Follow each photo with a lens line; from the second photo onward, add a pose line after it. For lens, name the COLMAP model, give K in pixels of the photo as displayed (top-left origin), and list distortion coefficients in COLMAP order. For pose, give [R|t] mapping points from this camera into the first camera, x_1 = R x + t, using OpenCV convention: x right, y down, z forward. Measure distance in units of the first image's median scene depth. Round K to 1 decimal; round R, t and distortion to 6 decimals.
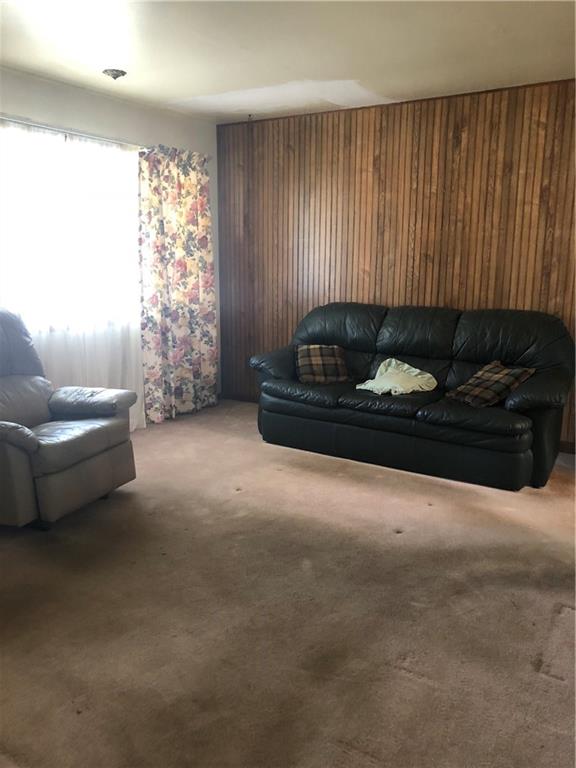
lens RADIAL K [[629.3, 0, 288.0], [0, 629.3, 384.0], [0, 0, 1]] dist [0.003172, 0.004860]
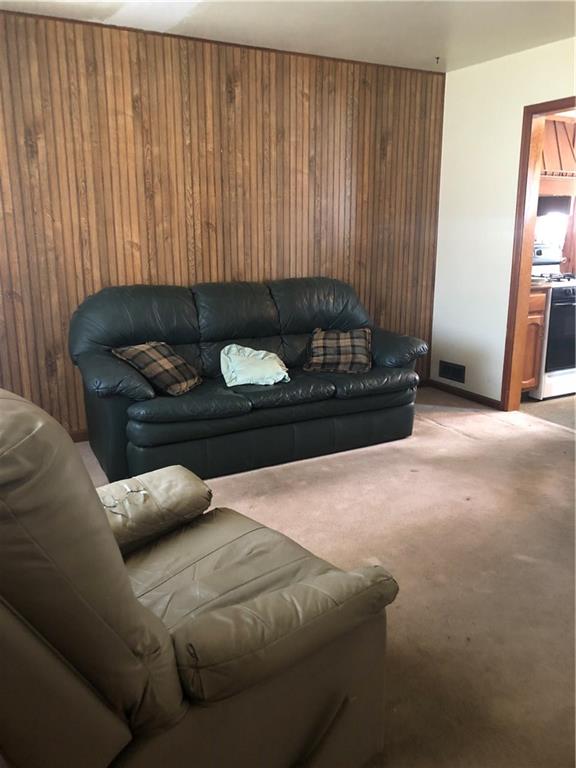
lens RADIAL K [[631.0, 0, 288.0], [0, 631.0, 384.0], [0, 0, 1]] dist [-0.001451, -0.001447]
pose [[0.489850, -0.215517, 0.844748, -0.547949], [0.185170, 0.972574, 0.140753, -0.096854], [-0.851915, 0.087474, 0.516323, 0.500538]]
